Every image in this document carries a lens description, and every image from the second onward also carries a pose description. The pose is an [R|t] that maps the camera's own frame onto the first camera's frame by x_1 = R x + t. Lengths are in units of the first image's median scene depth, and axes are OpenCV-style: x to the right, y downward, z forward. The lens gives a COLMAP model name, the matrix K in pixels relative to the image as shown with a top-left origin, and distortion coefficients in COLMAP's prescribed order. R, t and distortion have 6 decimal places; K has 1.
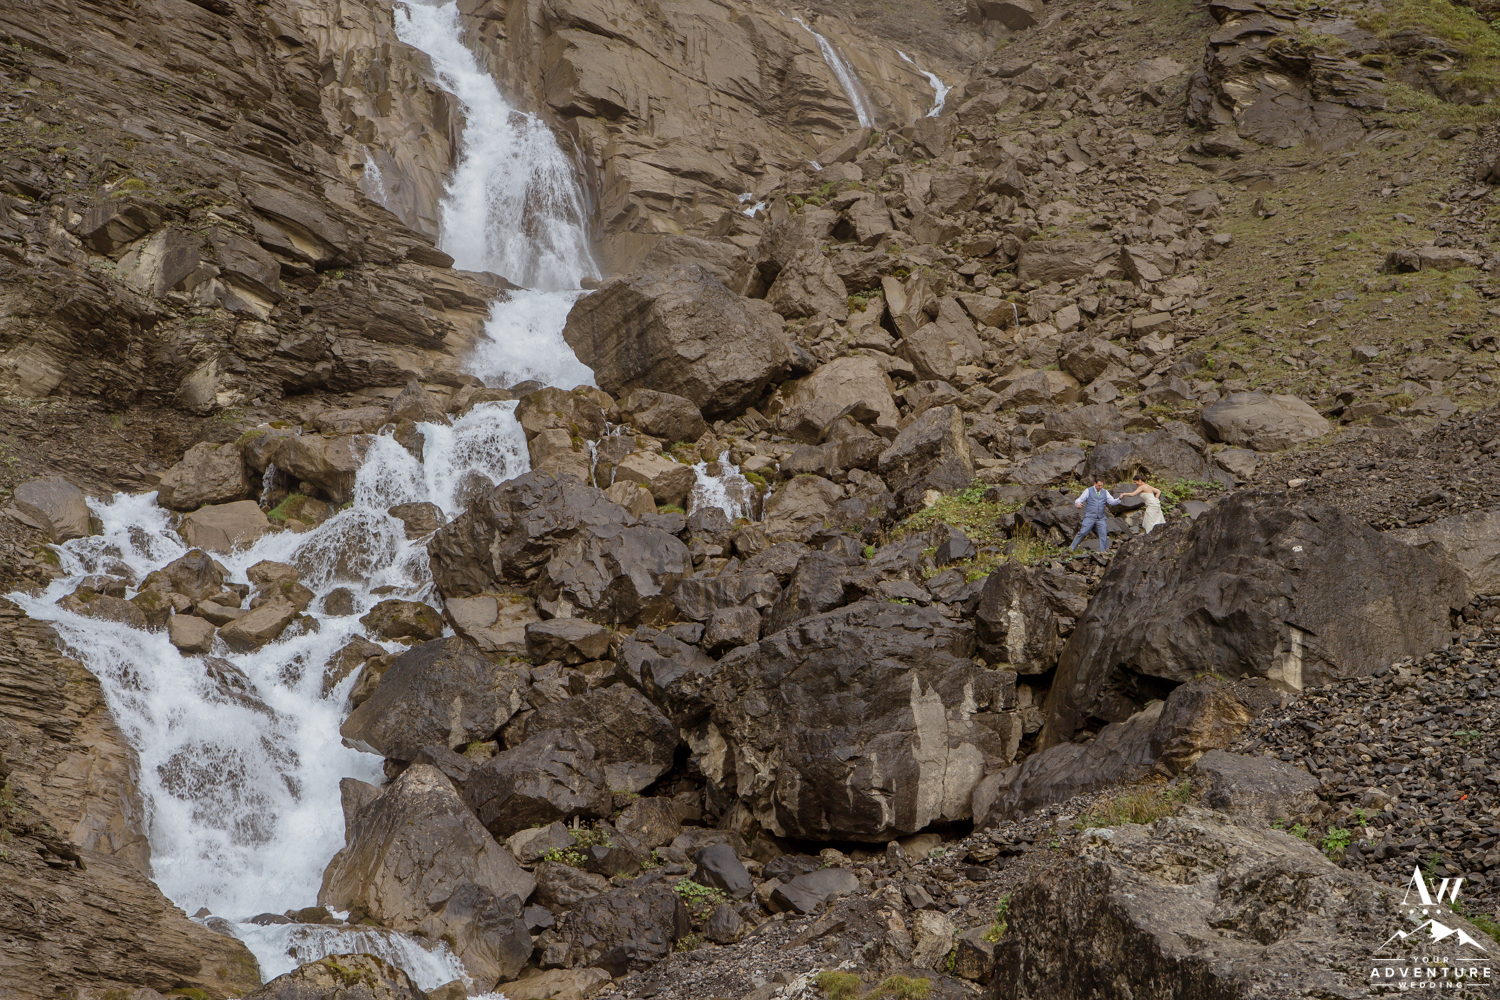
lens RADIAL K [[2842.4, 0, 745.2], [0, 2842.4, 498.8], [0, 0, 1]] dist [0.300346, 0.223632]
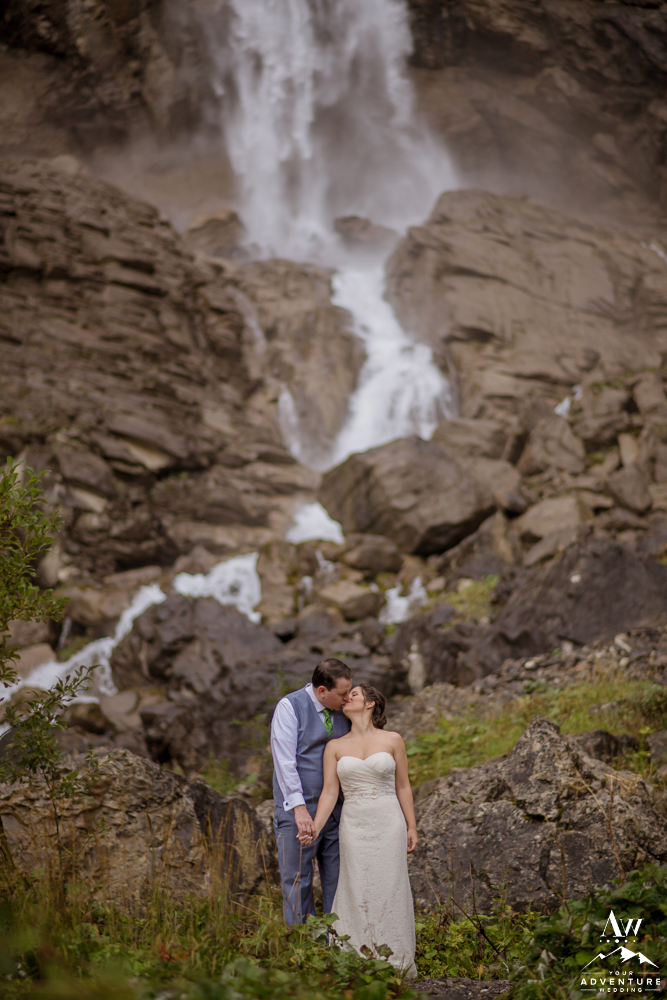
lens RADIAL K [[2386.7, 0, 336.8], [0, 2386.7, 526.8], [0, 0, 1]] dist [0.024714, 0.630667]
pose [[0.966930, -0.091017, -0.238250, 0.193374], [0.073029, 0.993846, -0.083288, 0.041868], [0.244364, 0.063134, 0.967626, -0.017415]]
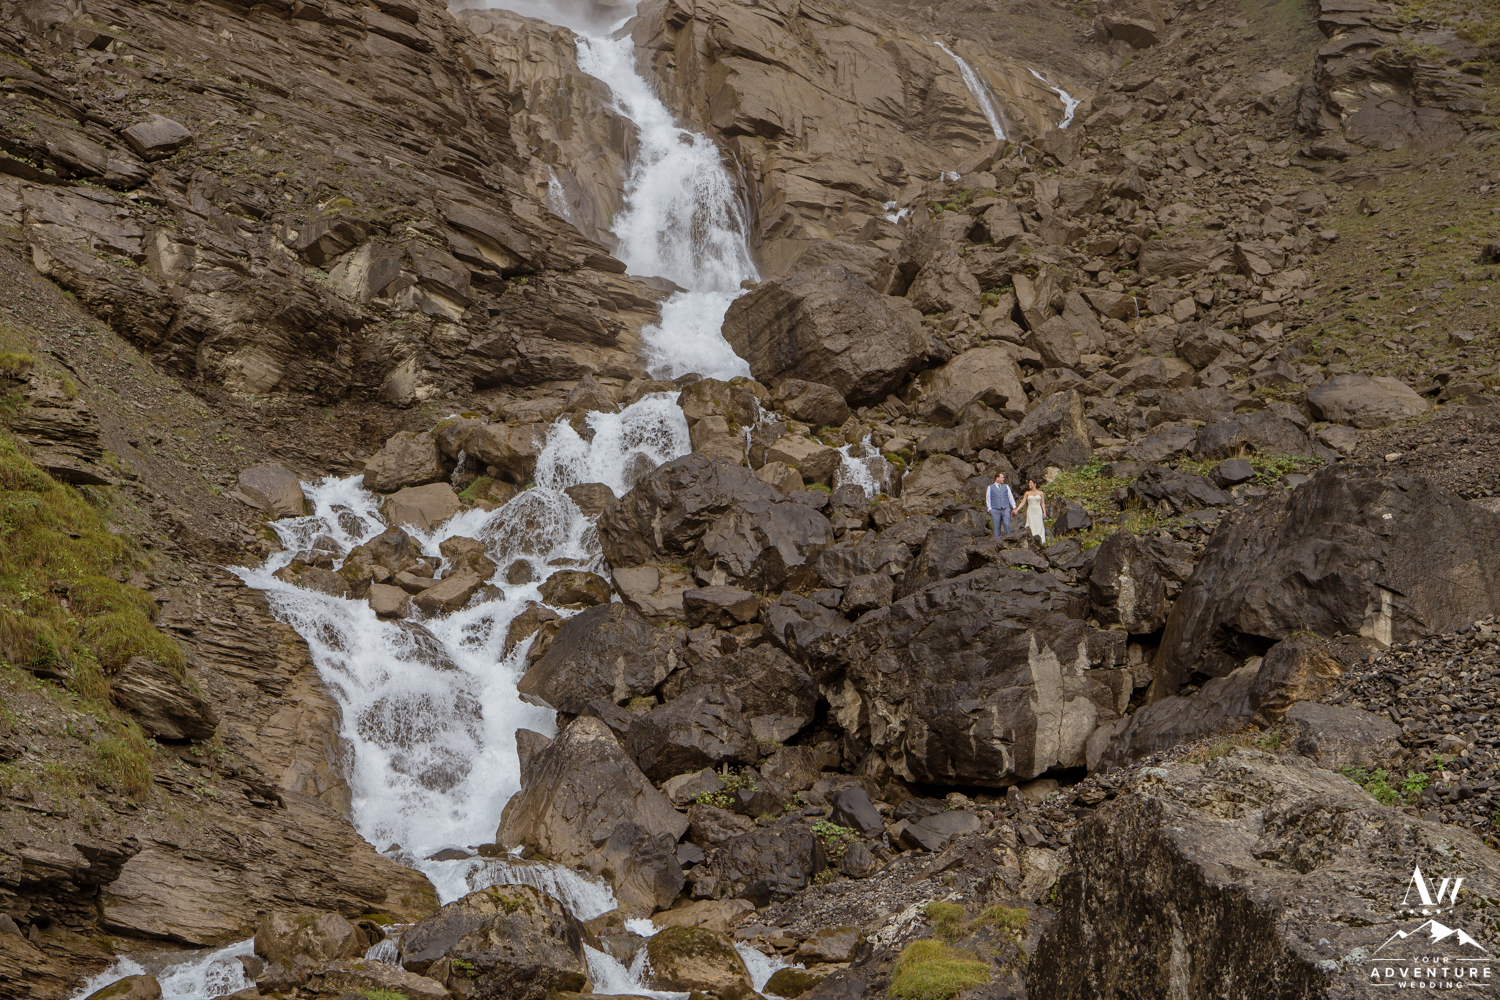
lens RADIAL K [[2559.3, 0, 746.2], [0, 2559.3, 499.8], [0, 0, 1]] dist [0.246512, 0.234074]
pose [[0.998072, -0.008641, -0.061465, 0.006410], [0.009081, 0.999935, 0.006868, 0.001257], [0.061401, -0.007413, 0.998086, 0.004337]]
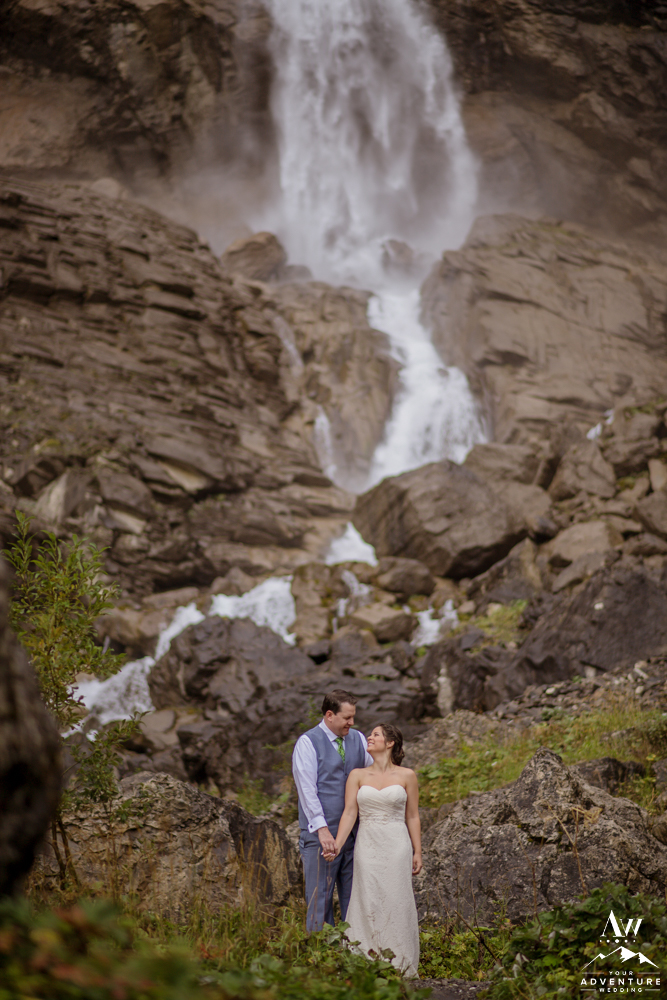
lens RADIAL K [[2386.7, 0, 336.8], [0, 2386.7, 526.8], [0, 0, 1]] dist [0.024714, 0.630667]
pose [[0.963703, -0.086563, -0.252553, 0.199981], [0.065444, 0.993710, -0.090872, 0.040718], [0.258831, 0.071045, 0.963306, -0.037959]]
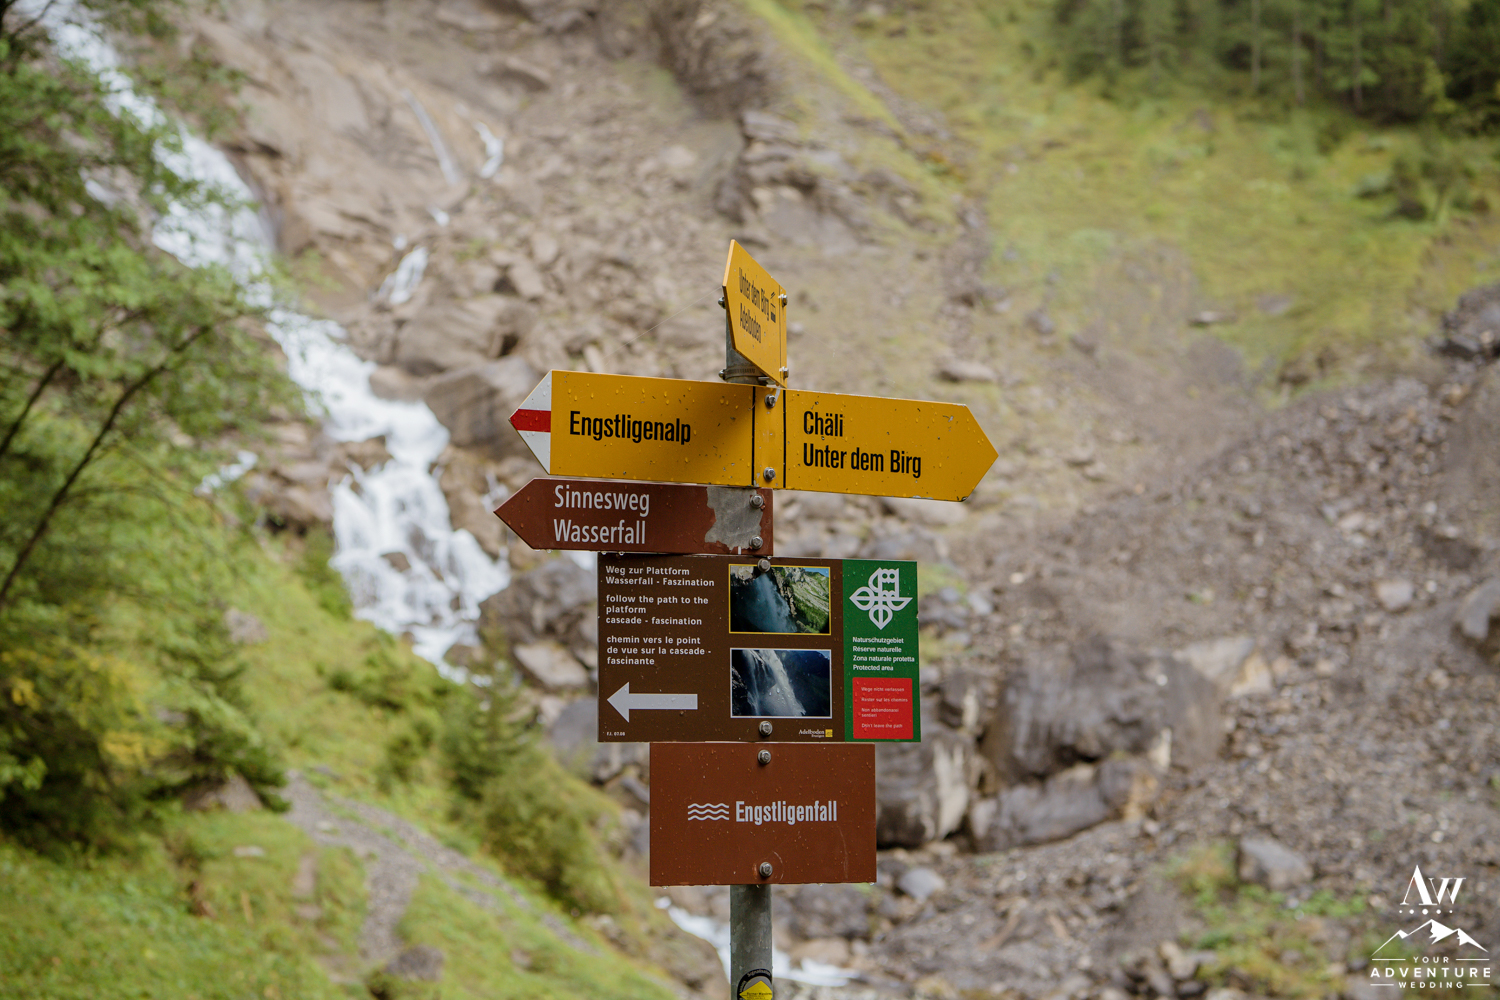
lens RADIAL K [[2458.3, 0, 750.0], [0, 2458.3, 500.0], [0, 0, 1]] dist [0.239388, -0.002723]
pose [[0.940660, 0.037476, 0.337276, -0.313692], [-0.062938, 0.995907, 0.064876, -0.098009], [-0.333464, -0.082253, 0.939168, -0.177865]]
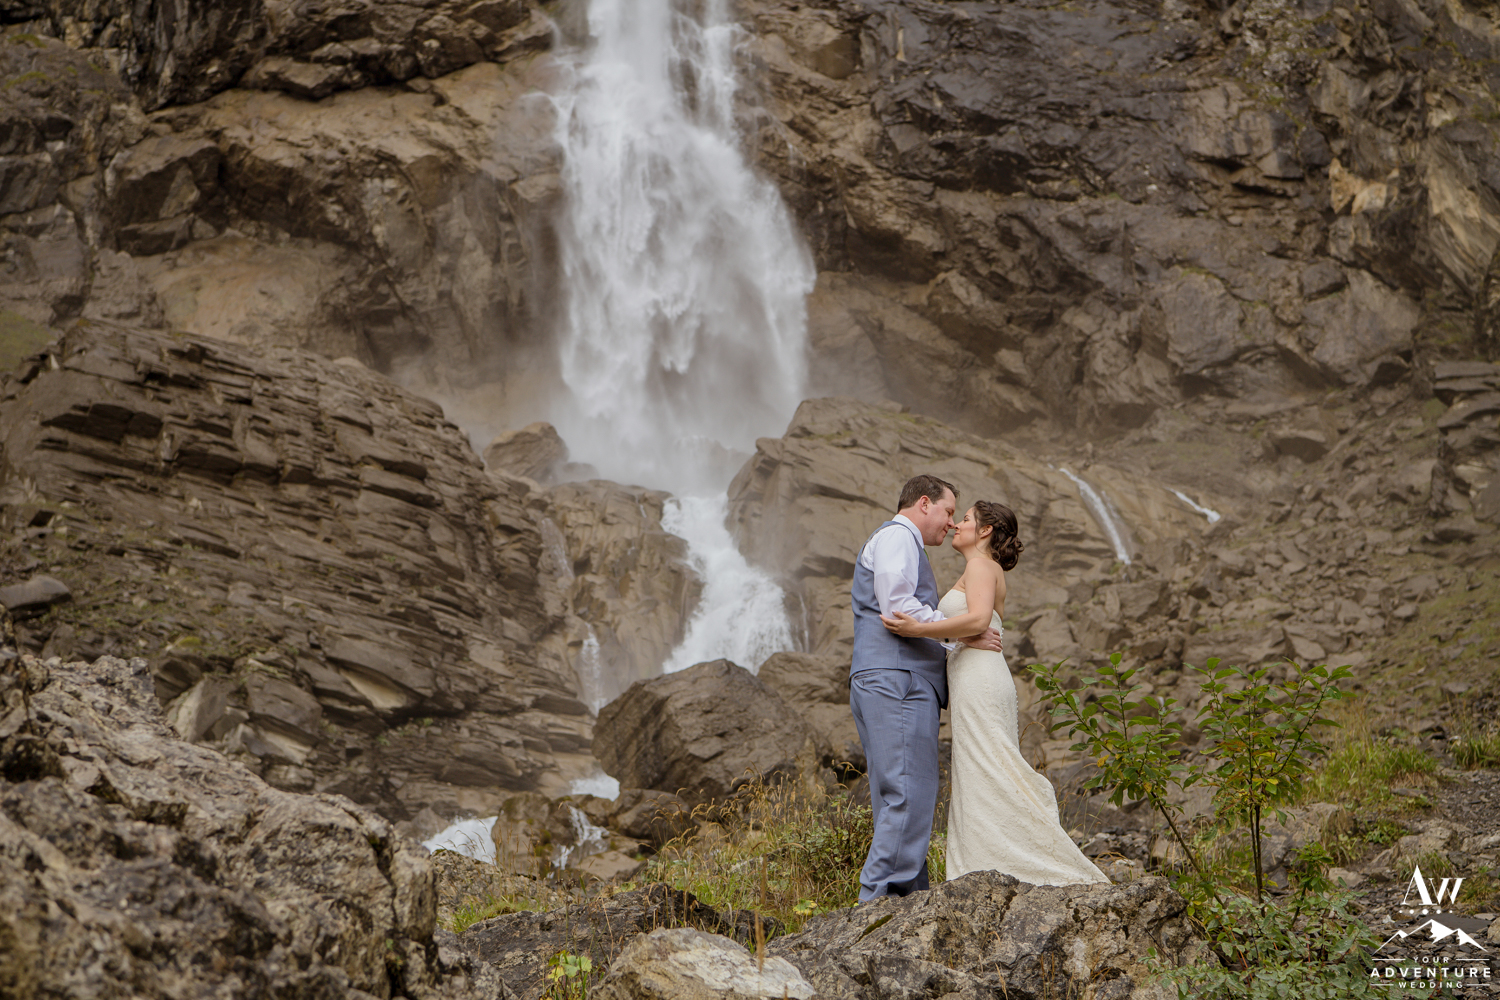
lens RADIAL K [[2720.6, 0, 743.3], [0, 2720.6, 498.3], [0, 0, 1]] dist [0.277110, 0.162628]
pose [[0.970053, -0.103305, -0.219831, 0.187311], [0.055769, 0.975598, -0.212364, 0.054431], [0.236405, 0.193745, 0.952143, 0.145972]]
